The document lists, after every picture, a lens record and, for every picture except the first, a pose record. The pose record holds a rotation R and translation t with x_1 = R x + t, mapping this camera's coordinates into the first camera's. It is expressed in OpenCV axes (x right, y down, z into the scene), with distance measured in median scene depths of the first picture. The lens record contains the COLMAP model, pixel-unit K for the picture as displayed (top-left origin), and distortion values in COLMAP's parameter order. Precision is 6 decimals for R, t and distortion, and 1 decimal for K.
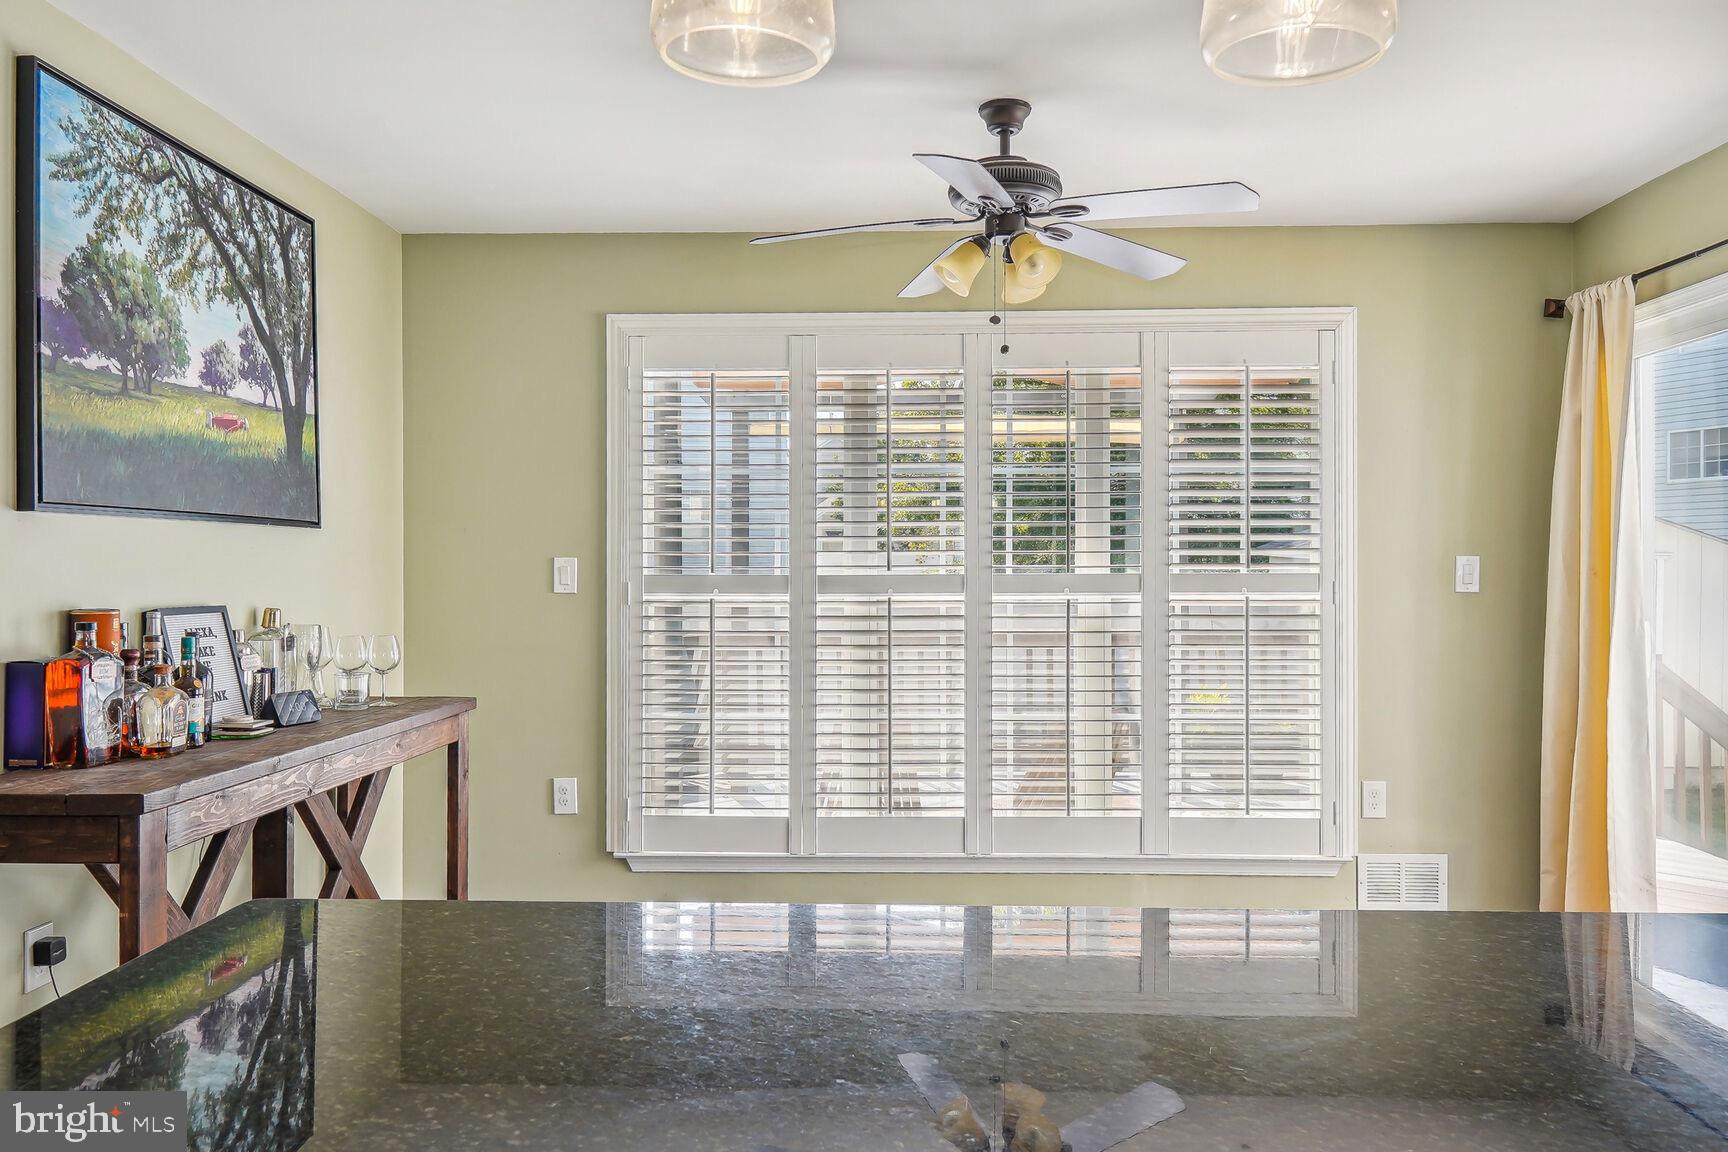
lens RADIAL K [[1260.6, 0, 832.4], [0, 1260.6, 563.7], [0, 0, 1]] dist [0.002745, -0.006467]
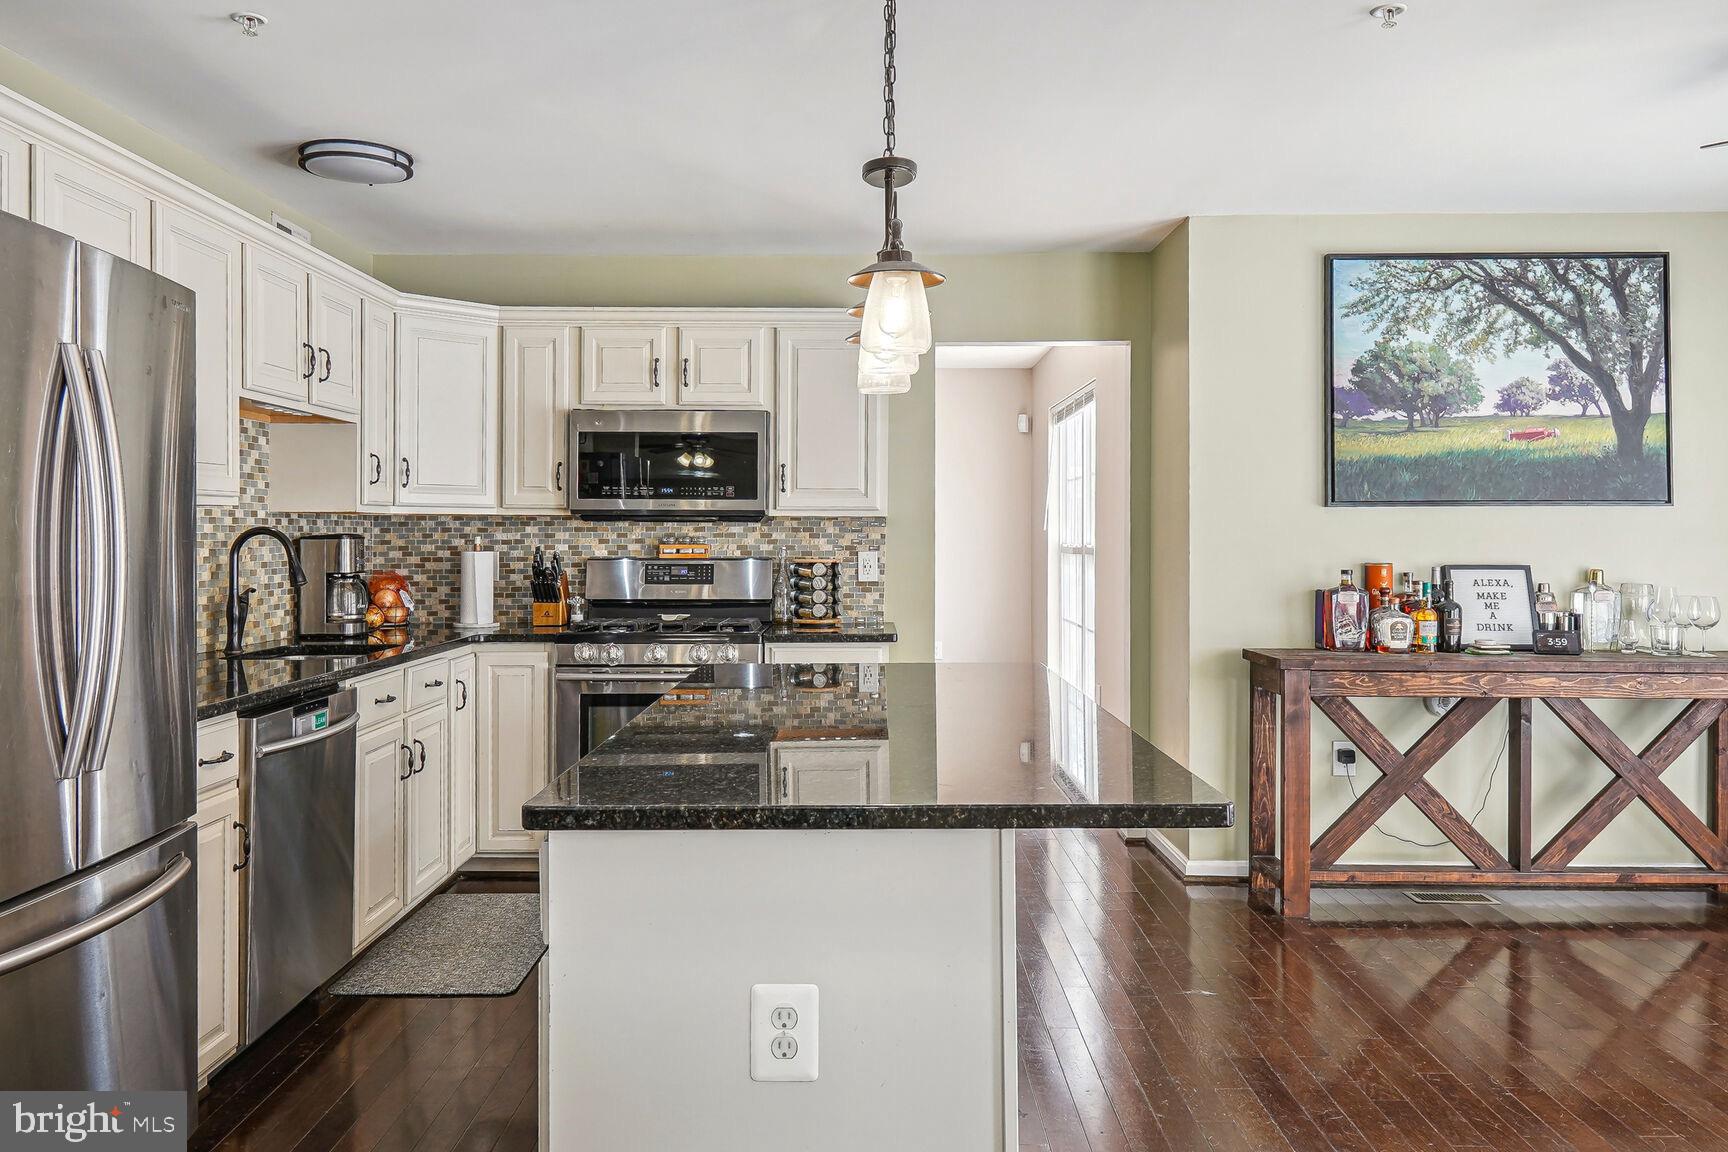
lens RADIAL K [[1273.3, 0, 868.5], [0, 1273.3, 538.3], [0, 0, 1]] dist [-0.004227, -0.006853]
pose [[0.049282, 0.002984, -0.998780, 0.919372], [0.002933, 0.999991, 0.003133, -0.003567], [0.998781, -0.003084, 0.049272, 0.201141]]
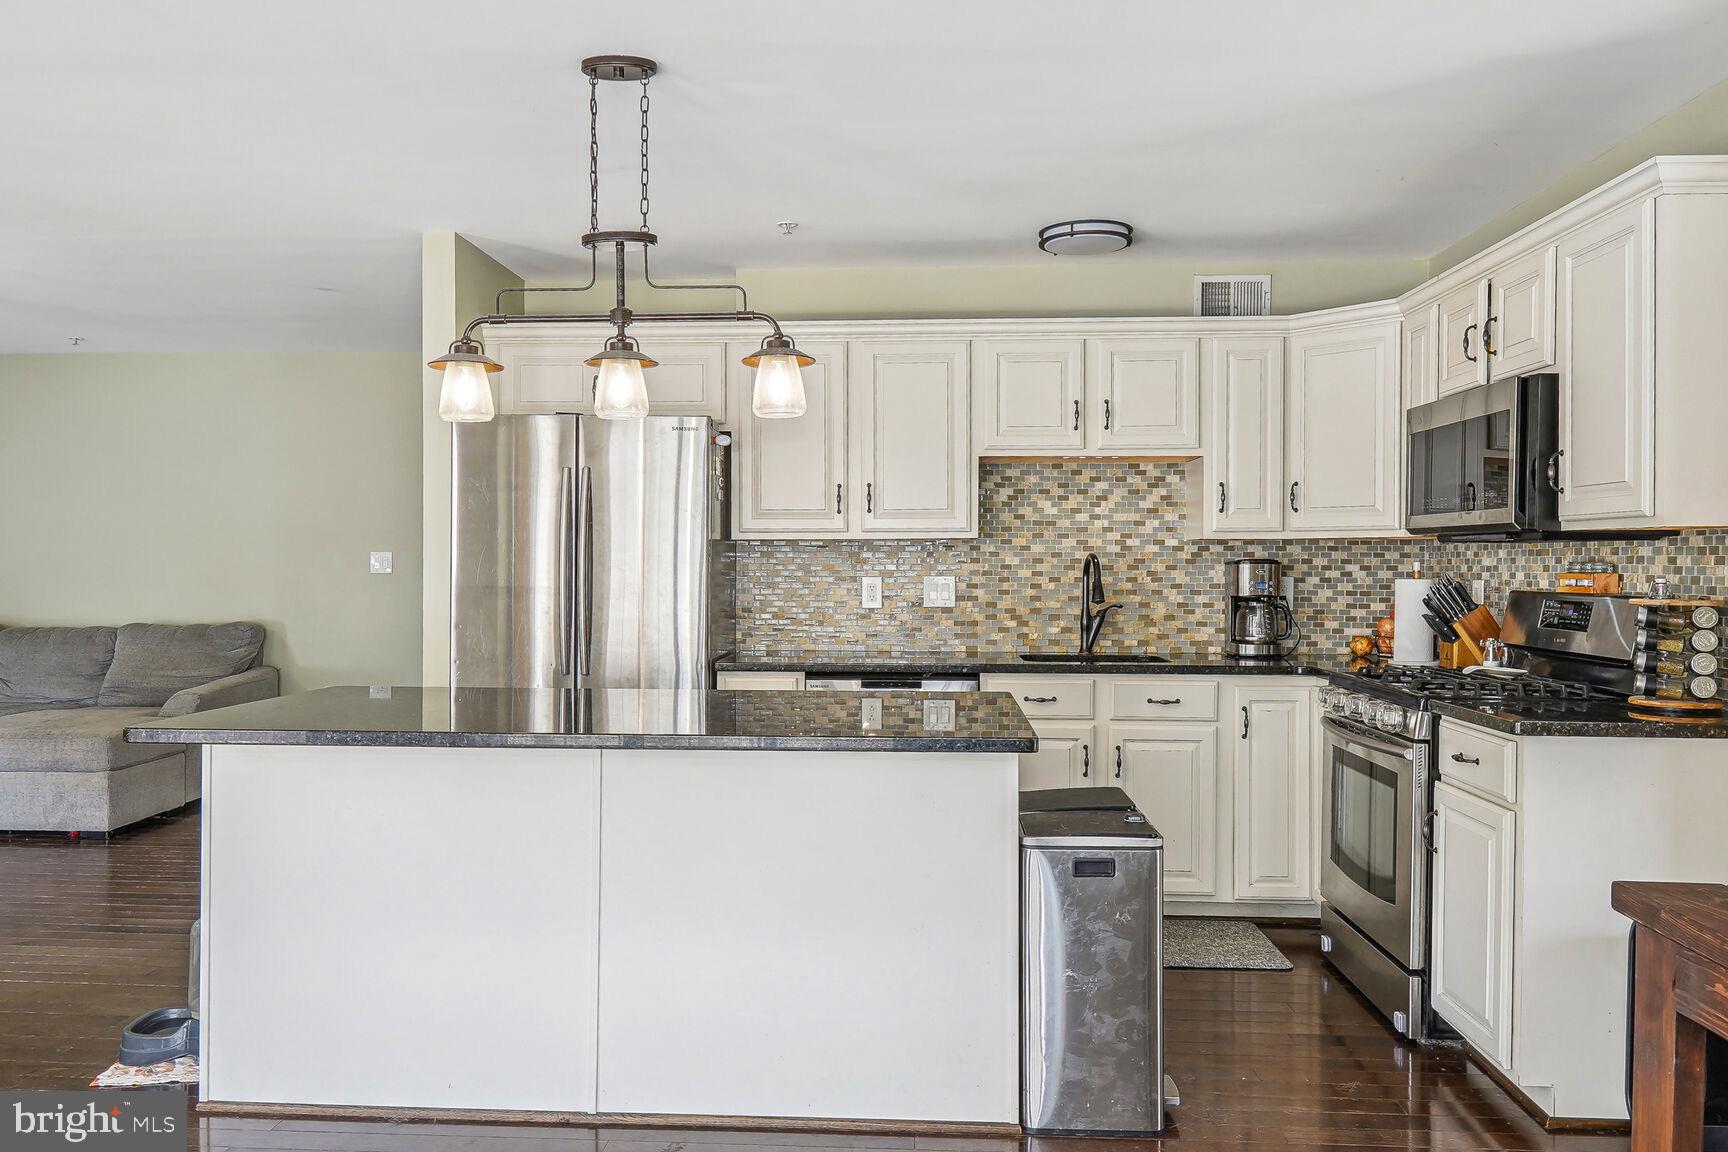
lens RADIAL K [[1281.1, 0, 841.1], [0, 1281.1, 581.6], [0, 0, 1]] dist [0.000650, -0.004157]
pose [[-0.999674, -0.001592, 0.025464, -0.087048], [-0.001291, 0.999929, 0.011831, 0.003467], [-0.025481, 0.011794, -0.999606, 1.203829]]
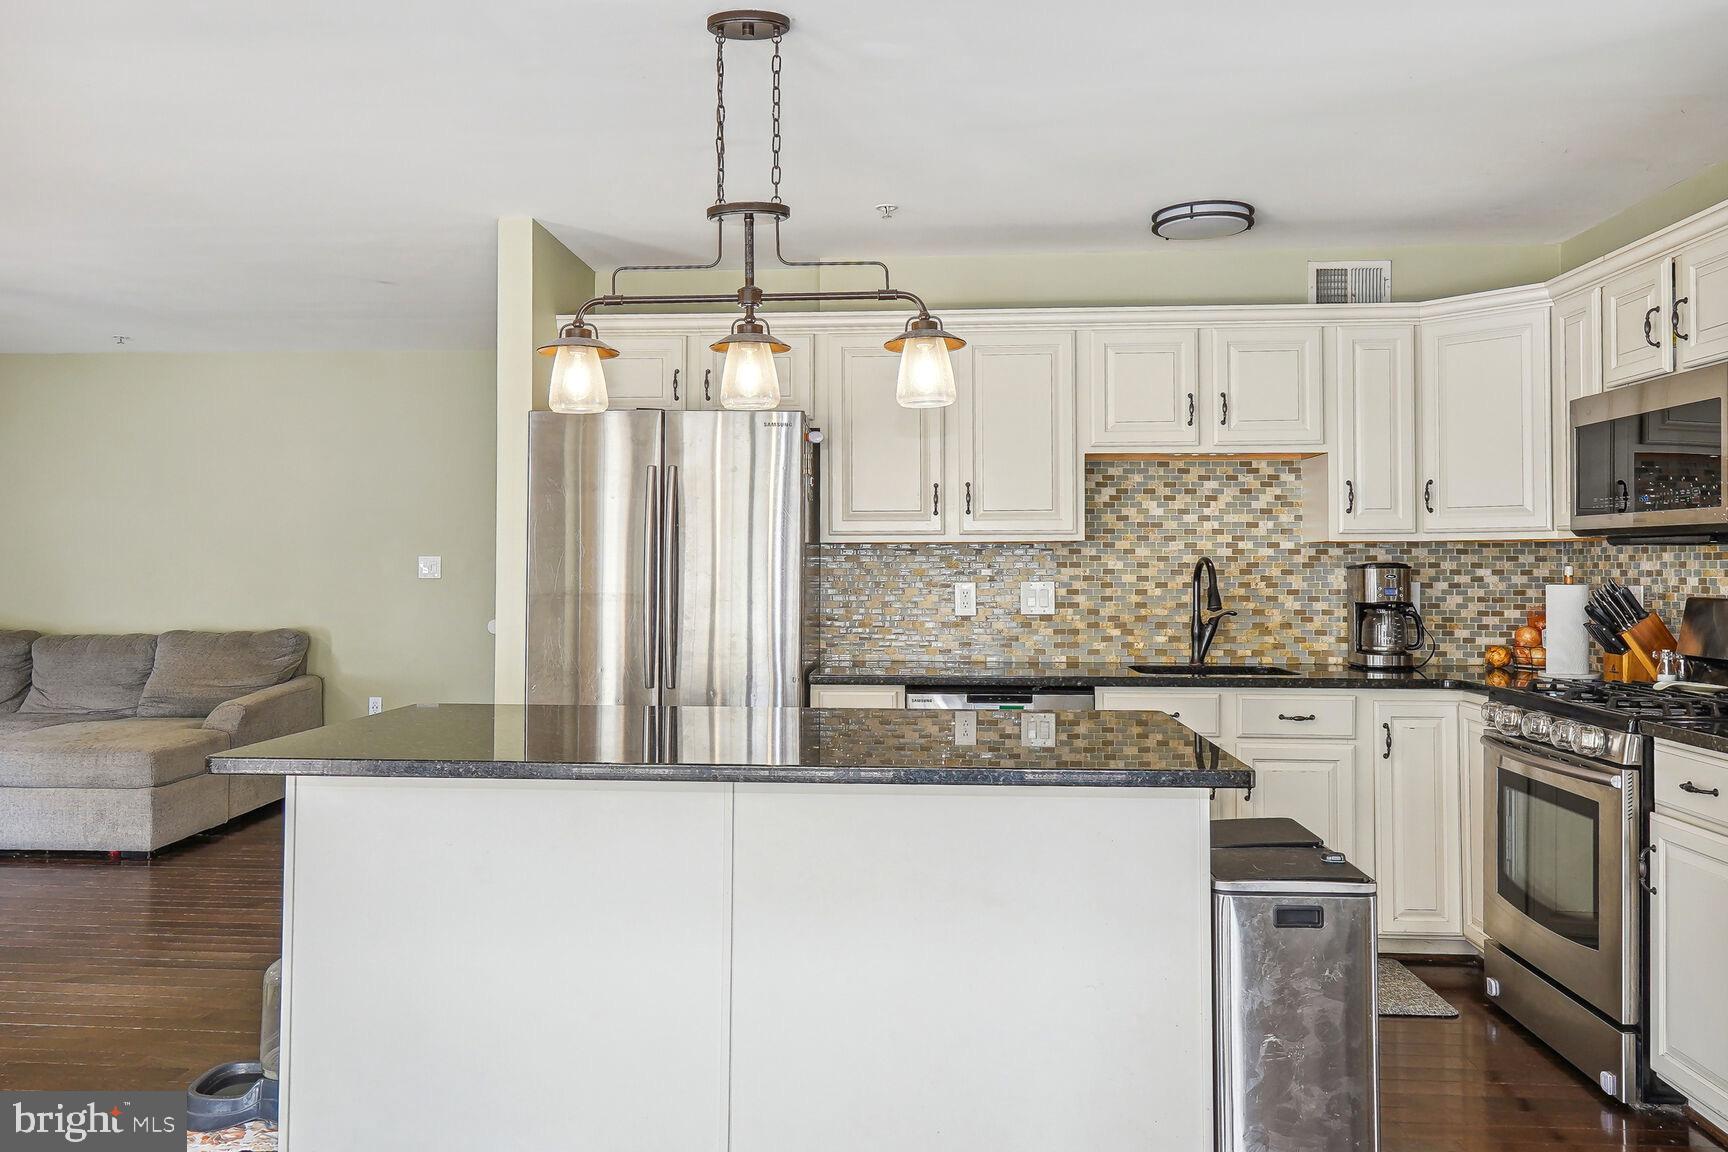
lens RADIAL K [[1273.5, 0, 829.5], [0, 1273.5, 541.4], [0, 0, 1]] dist [0.001132, -0.010554]
pose [[-0.999184, 0.000696, 0.040373, 0.012895], [-0.000189, 0.999760, -0.021922, 0.001240], [-0.040379, -0.021912, -0.998944, 1.102821]]
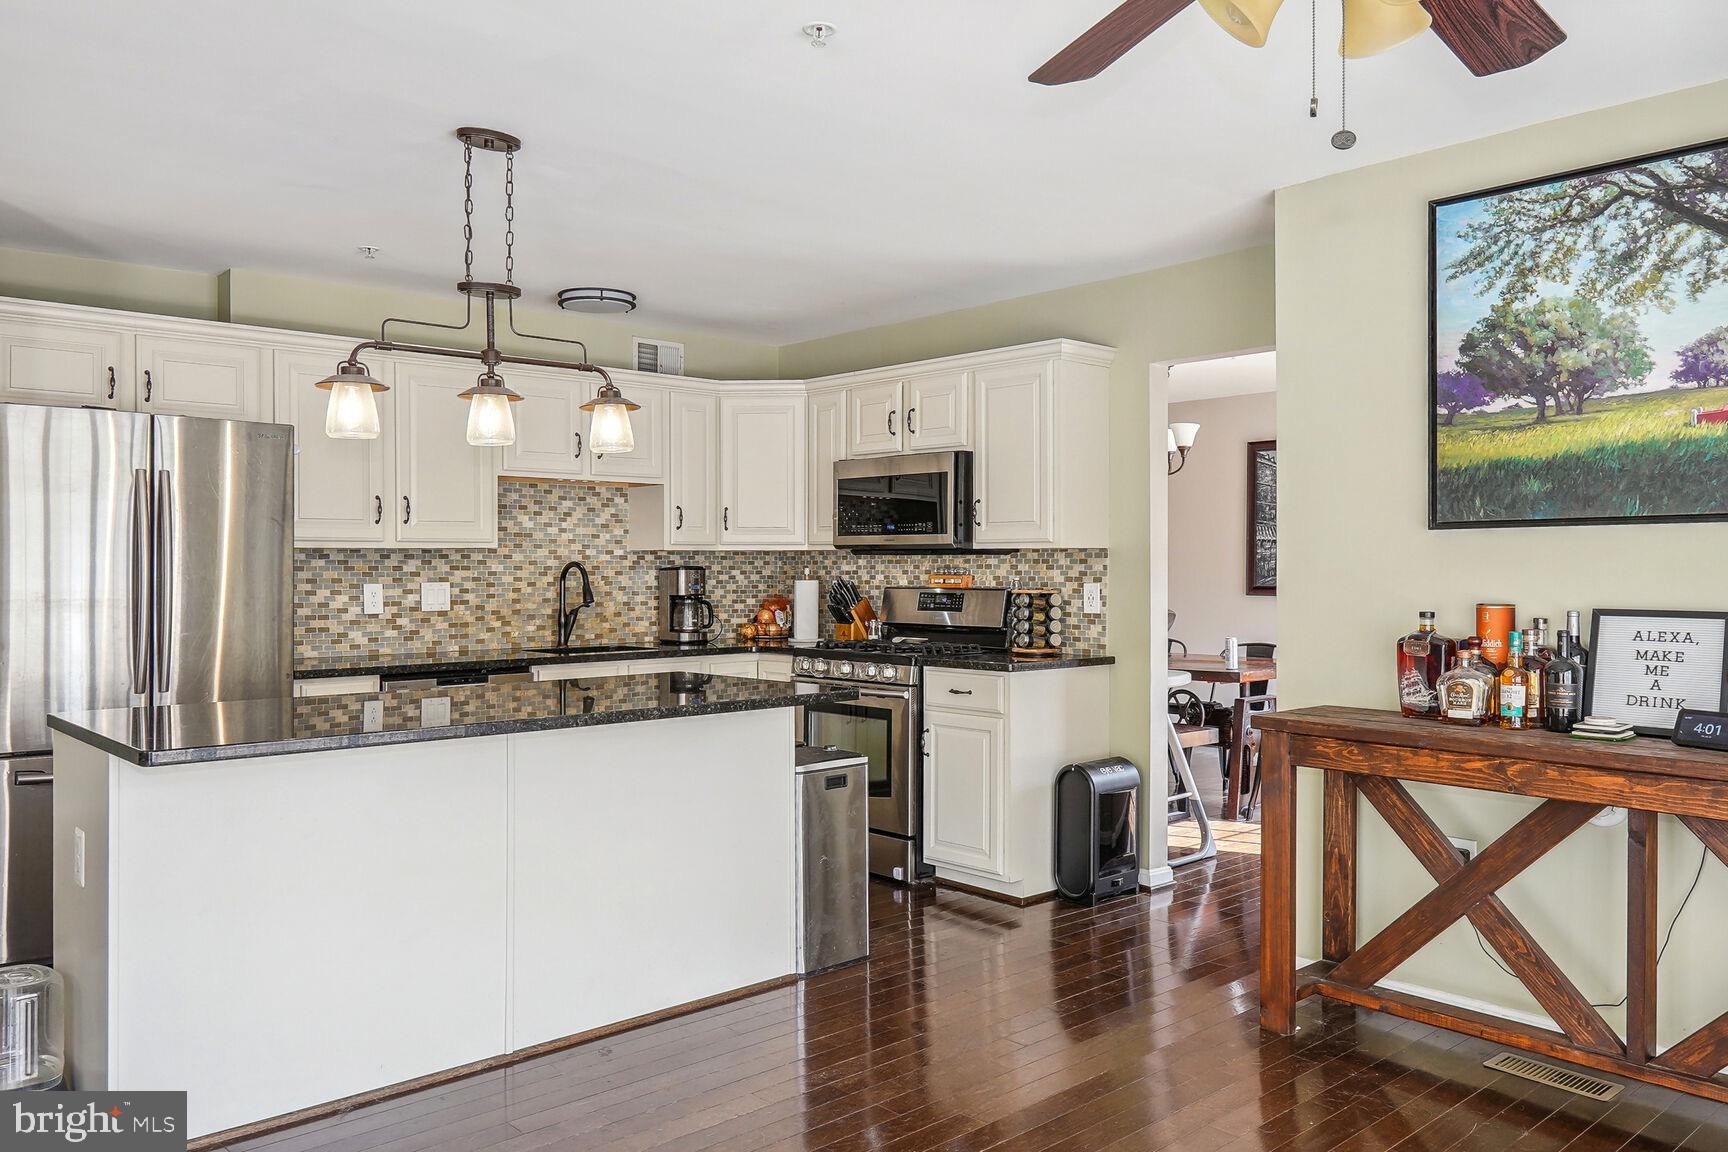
lens RADIAL K [[1297.0, 0, 864.0], [0, 1297.0, 576.0], [0, 0, 1]] dist [-0.005887, -0.023178]
pose [[-0.709697, 0.007021, -0.704473, 0.648680], [0.003929, 0.999974, 0.006009, -0.001572], [0.704497, 0.001497, -0.709706, 1.254178]]
